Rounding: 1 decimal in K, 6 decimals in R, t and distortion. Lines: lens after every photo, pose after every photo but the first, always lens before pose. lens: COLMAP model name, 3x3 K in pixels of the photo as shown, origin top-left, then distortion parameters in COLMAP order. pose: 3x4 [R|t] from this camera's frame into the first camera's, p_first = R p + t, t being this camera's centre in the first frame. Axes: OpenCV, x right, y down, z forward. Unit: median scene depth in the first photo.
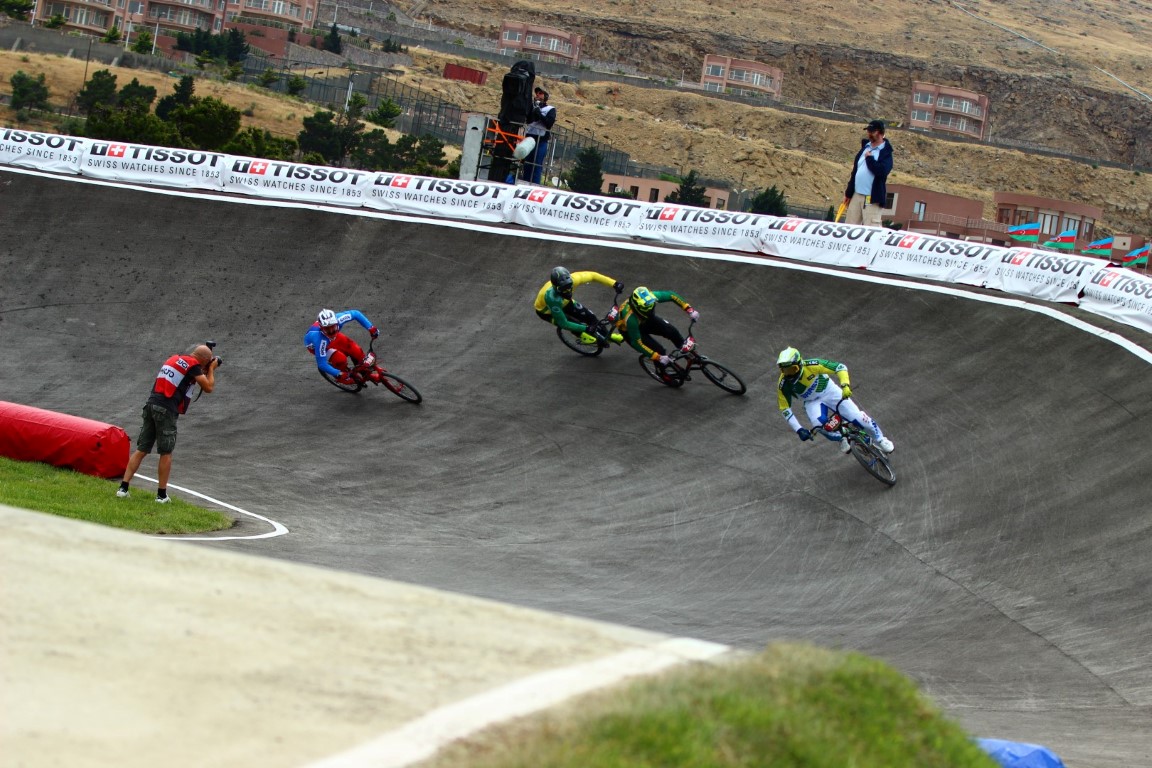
lens RADIAL K [[3865.0, 0, 575.6], [0, 3865.0, 380.6], [0, 0, 1]] dist [-0.342352, 0.000000]
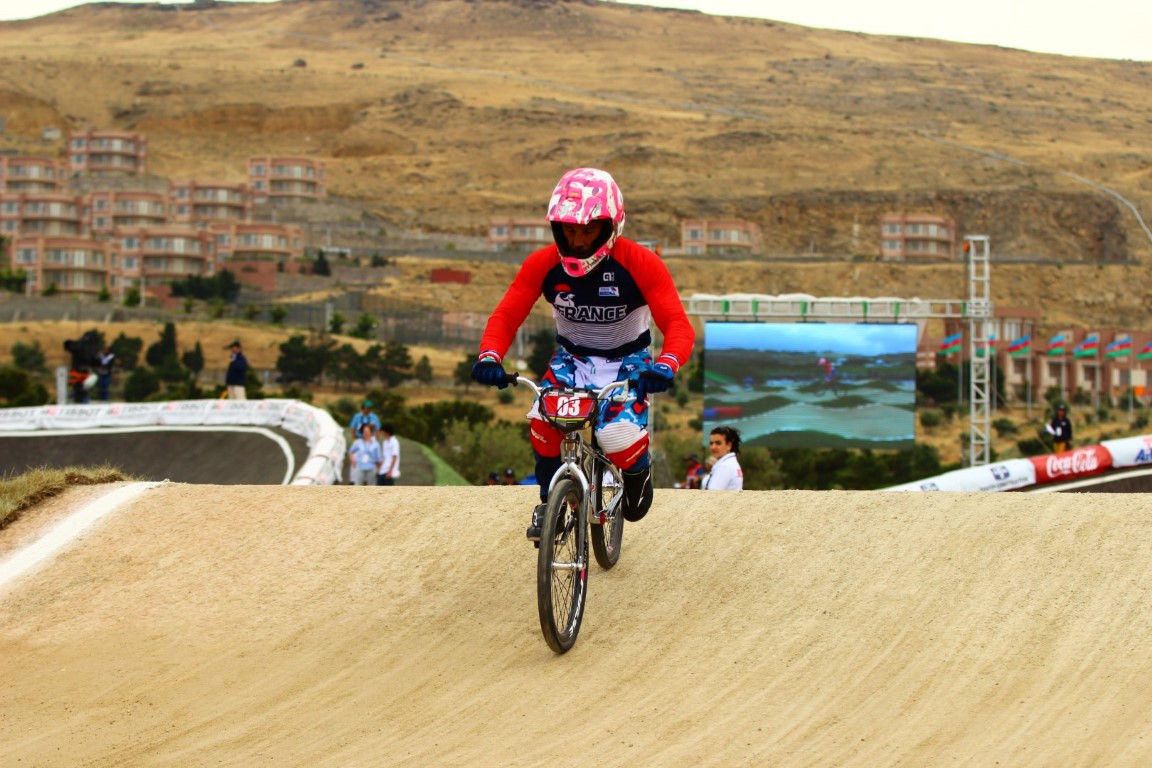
lens RADIAL K [[3865.0, 0, 577.3], [0, 3865.0, 391.6], [0, 0, 1]] dist [-0.342352, 0.000000]
pose [[0.987583, -0.155883, -0.019481, 0.265816], [0.154903, 0.986929, -0.044457, 0.061332], [0.026157, 0.040887, 0.998821, -0.797886]]
